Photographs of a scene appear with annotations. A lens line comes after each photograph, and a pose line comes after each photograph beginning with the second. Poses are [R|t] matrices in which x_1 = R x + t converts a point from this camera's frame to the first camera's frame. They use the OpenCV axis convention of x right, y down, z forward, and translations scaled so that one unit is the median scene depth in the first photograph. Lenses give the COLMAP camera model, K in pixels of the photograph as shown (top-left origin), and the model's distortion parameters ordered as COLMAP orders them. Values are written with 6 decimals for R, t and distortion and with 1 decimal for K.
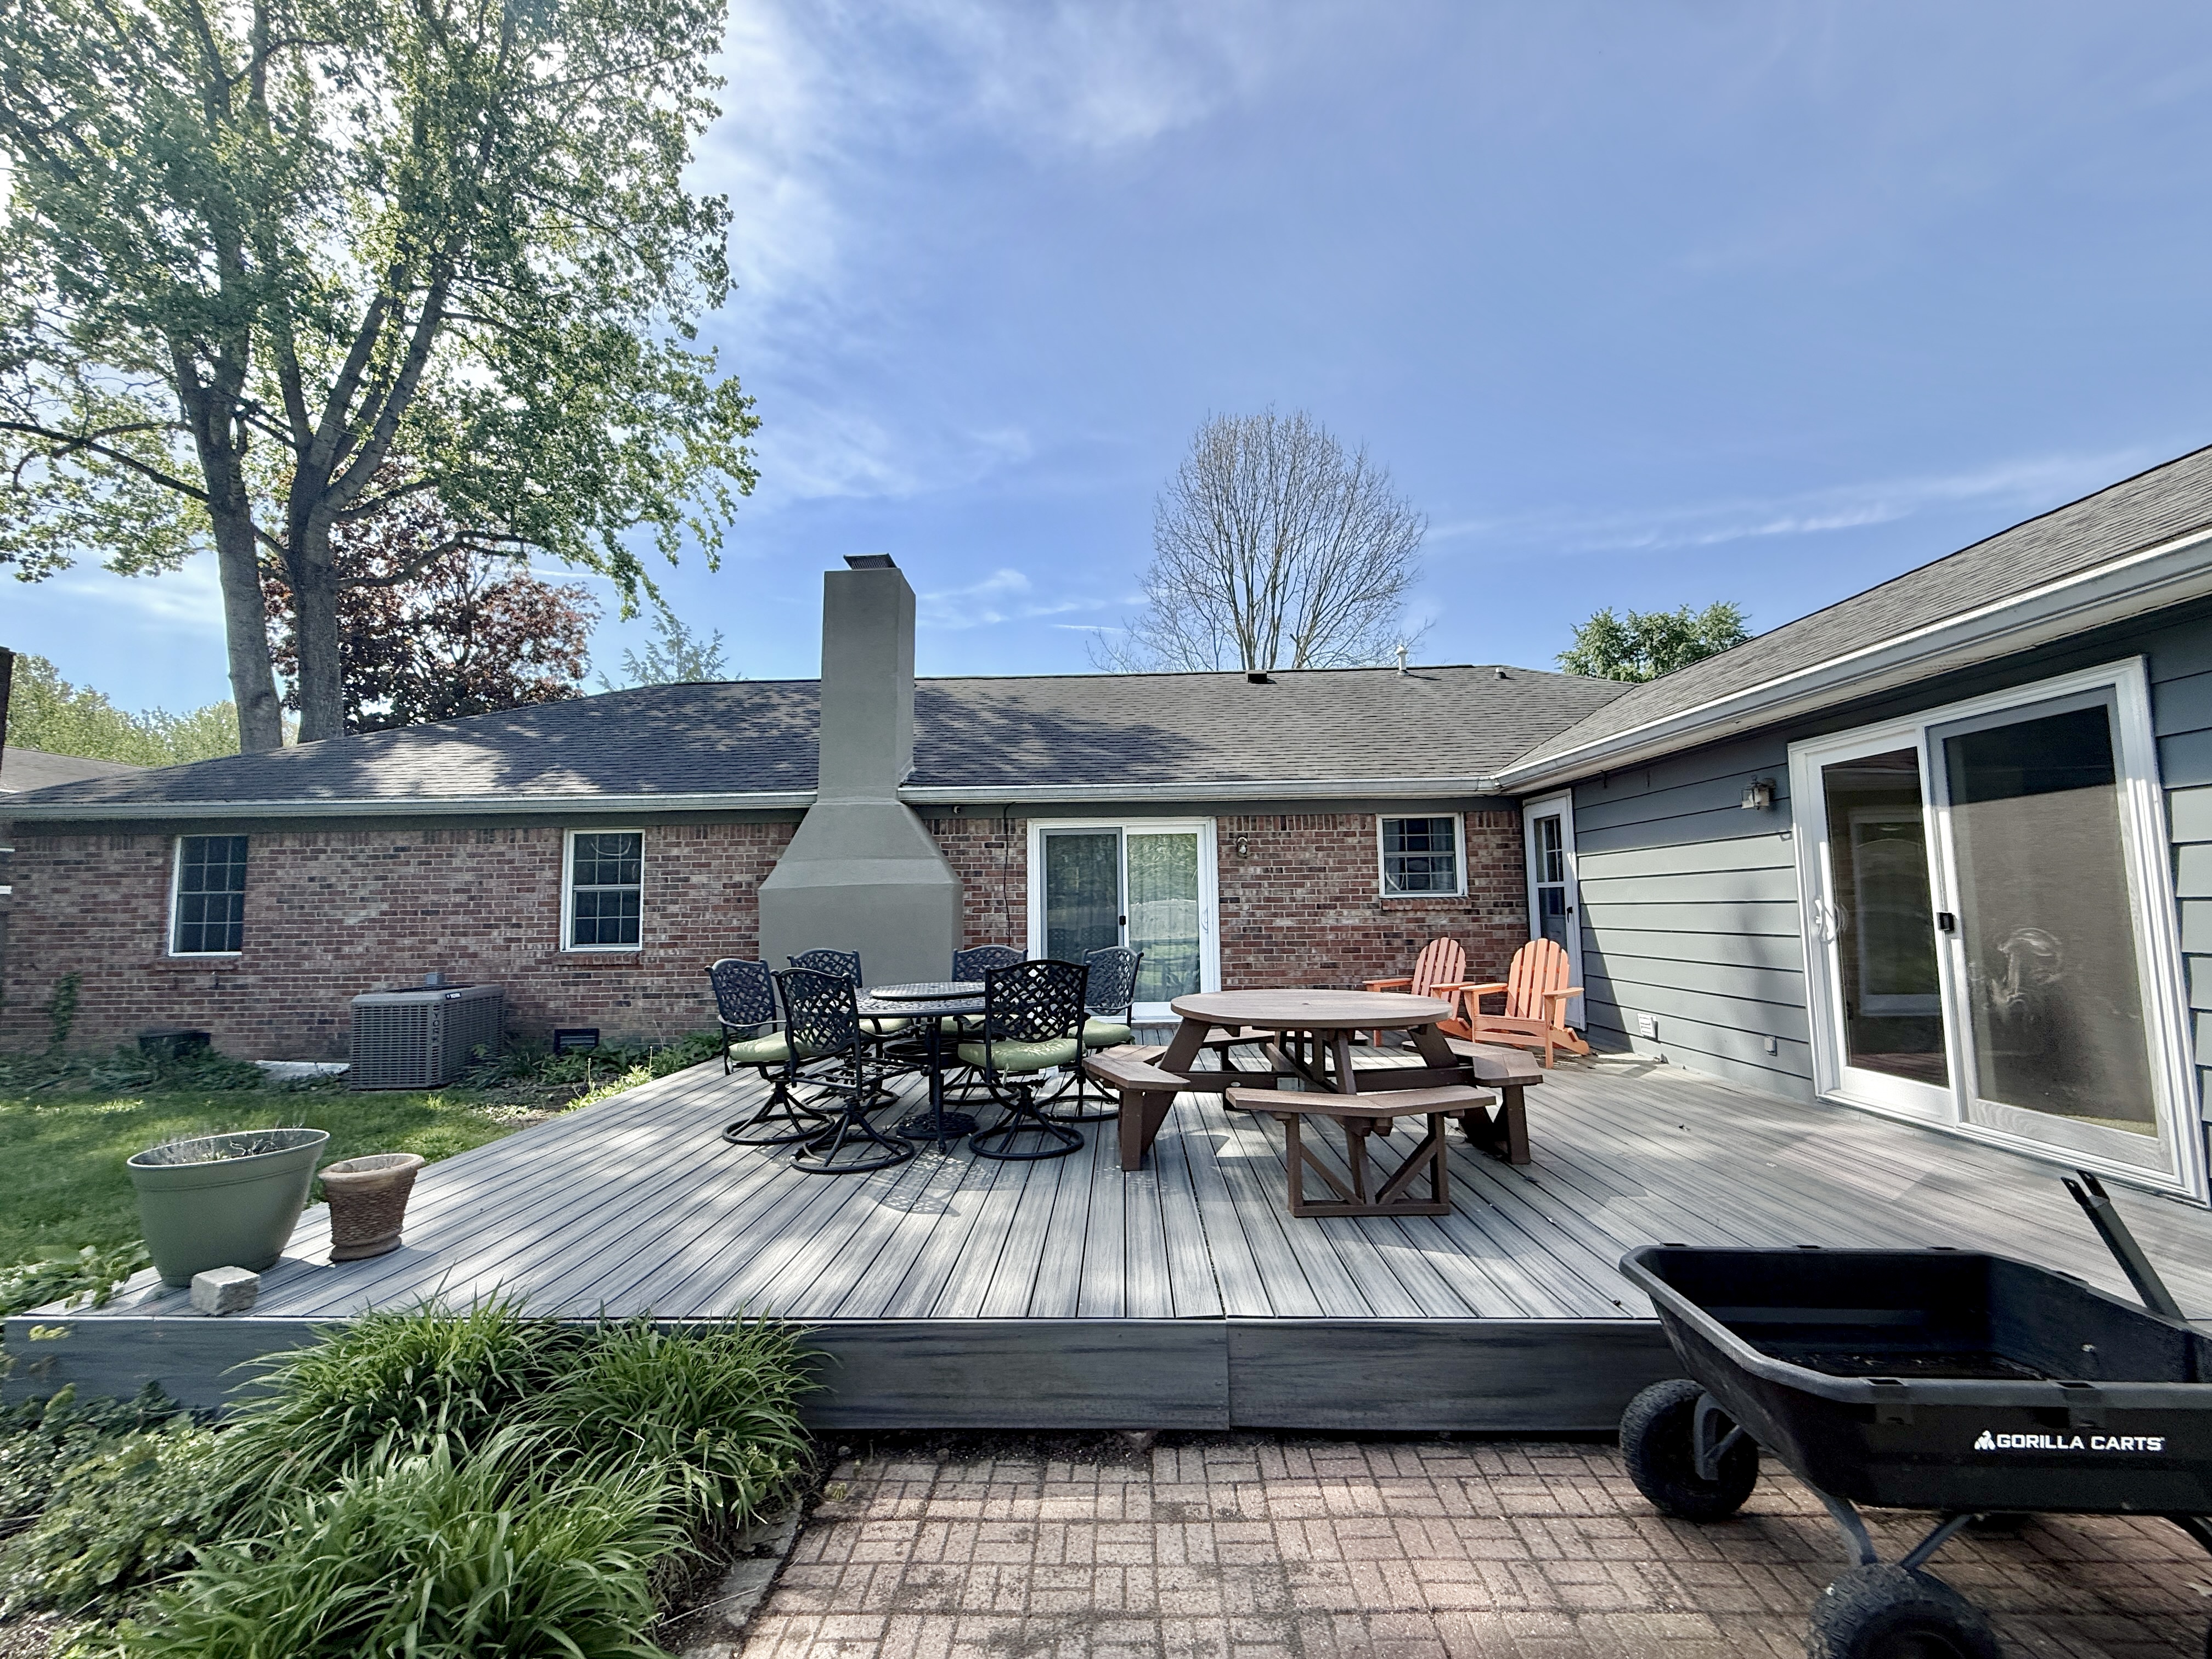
lens RADIAL K [[878.6, 0, 1110.3], [0, 878.6, 827.1], [0, 0, 1]] dist [0.003969, -0.001098]
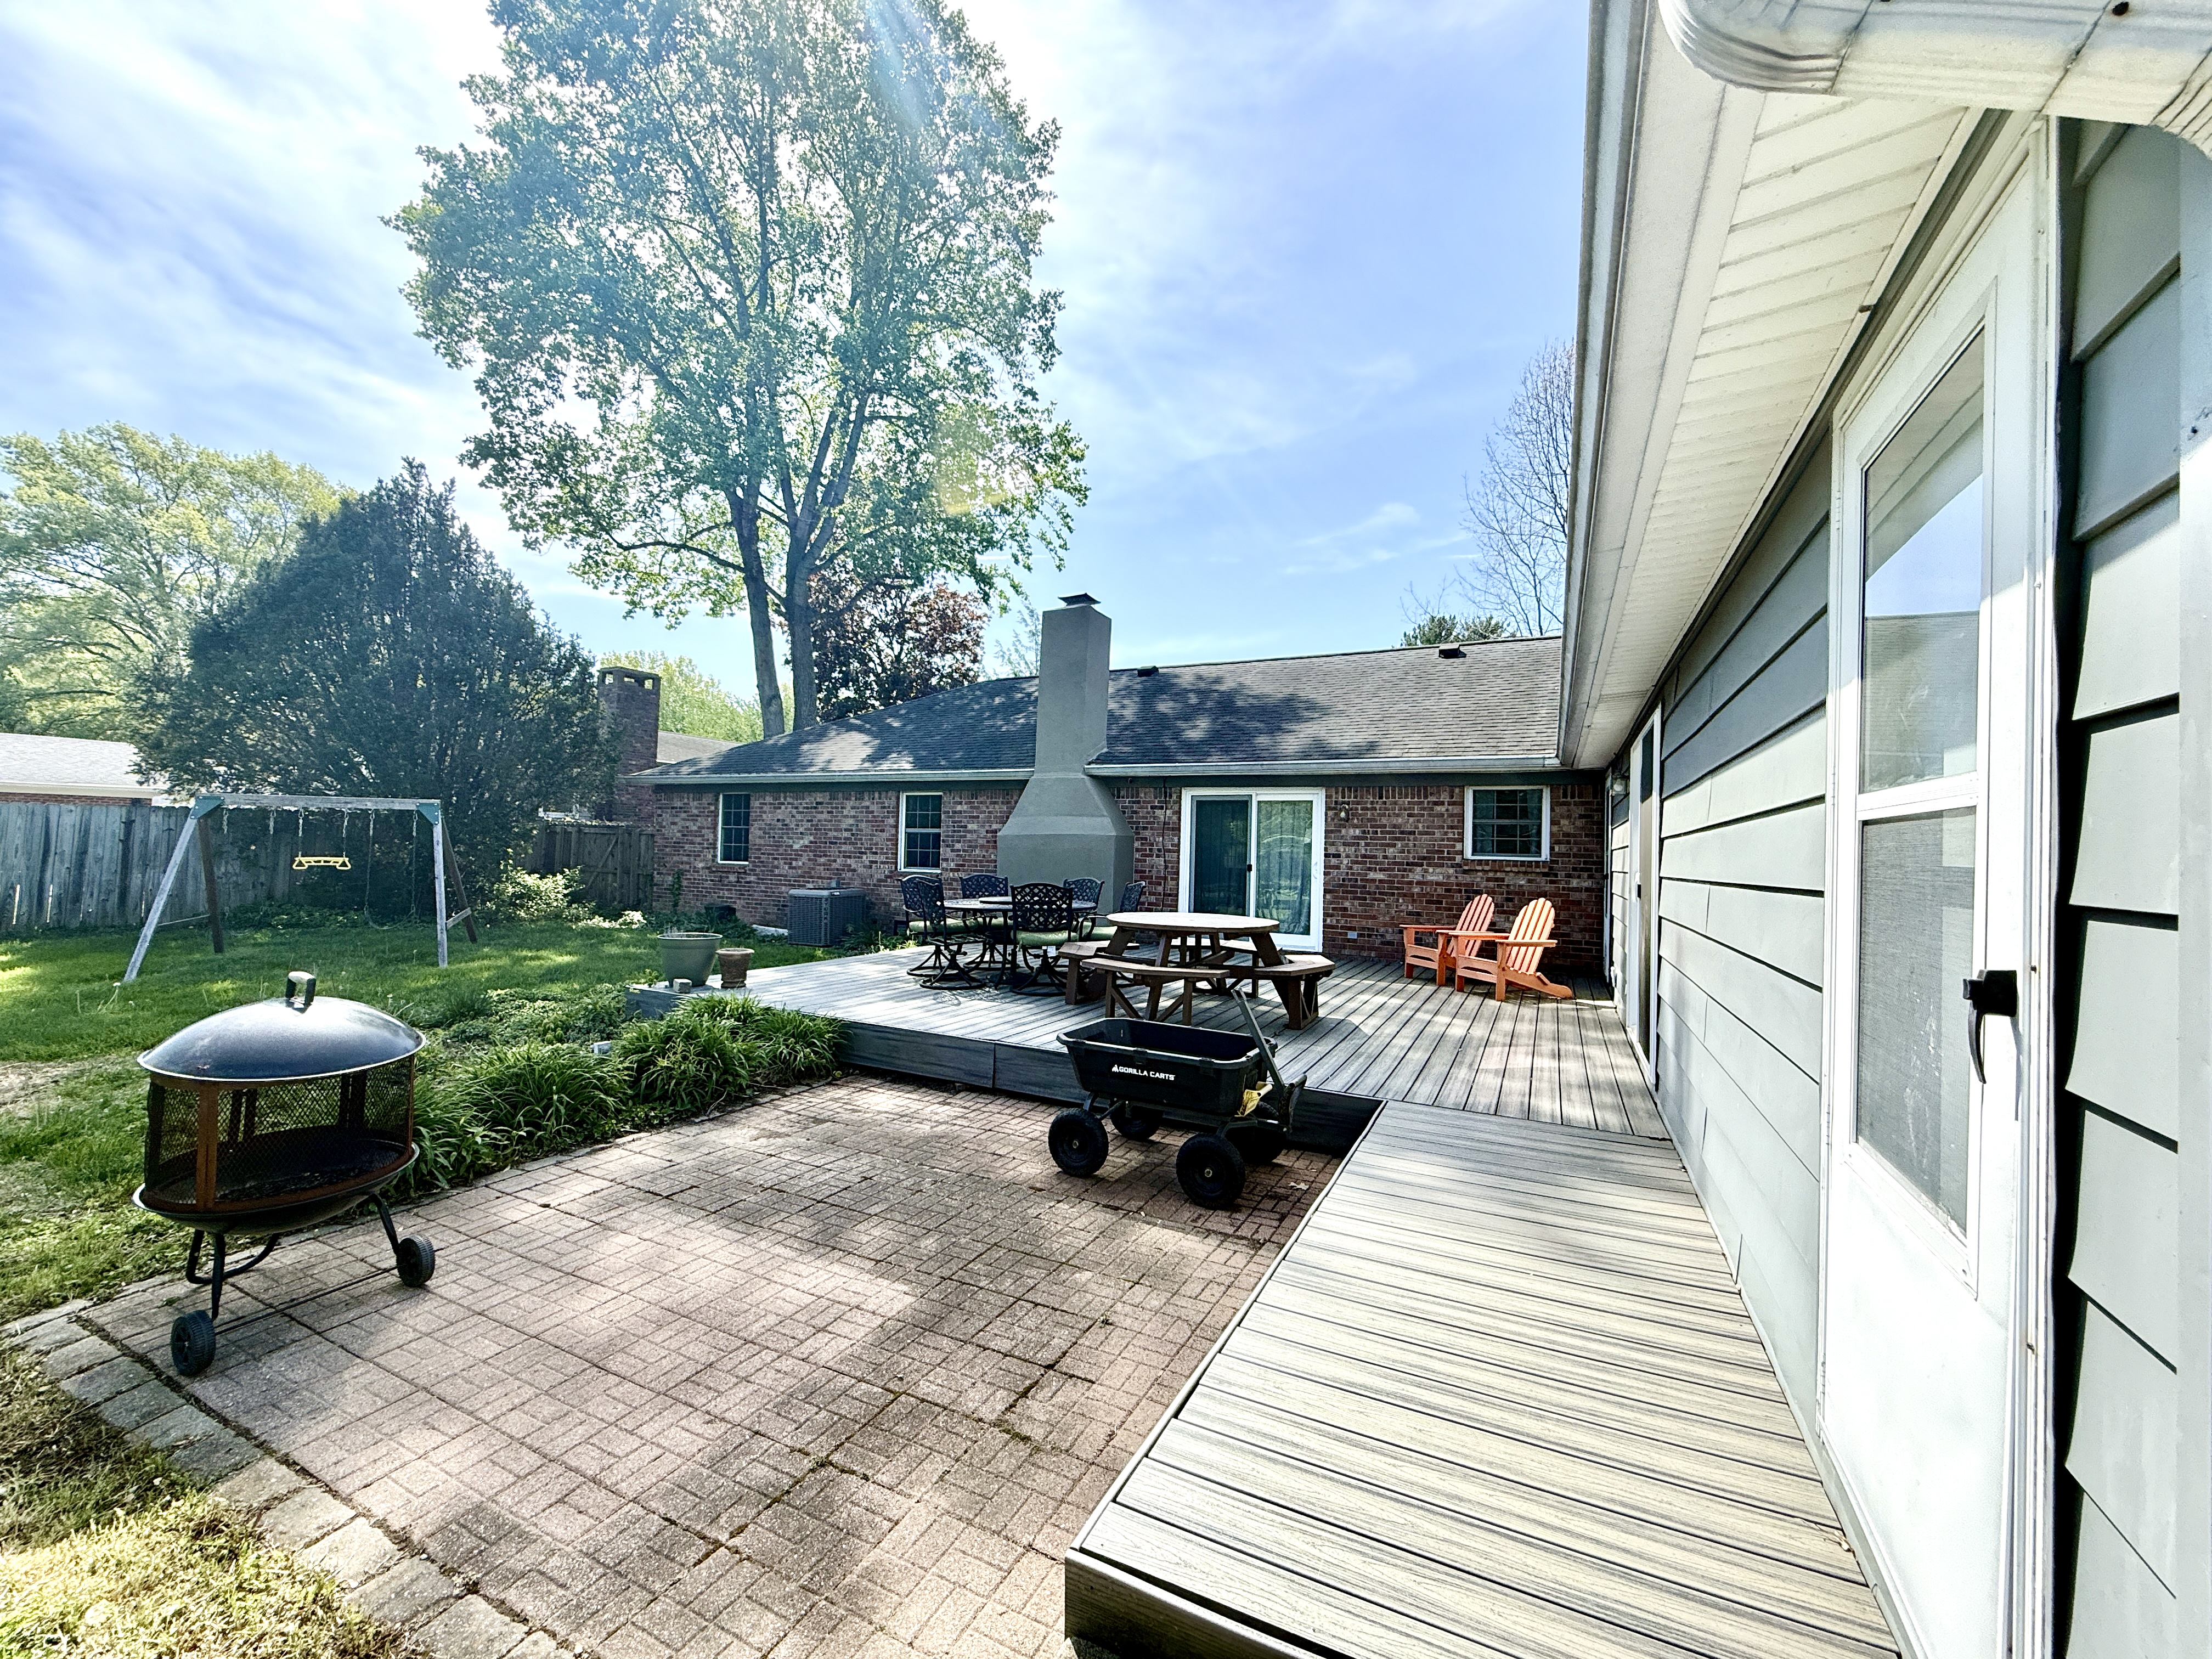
lens RADIAL K [[878.6, 0, 1102.1], [0, 878.6, 836.4], [0, 0, 1]] dist [0.003969, -0.001098]
pose [[0.900239, 0.030879, -0.434299, 0.368779], [-0.000029, 0.997486, 0.070863, -0.029415], [0.435396, -0.063781, 0.897977, -0.230156]]
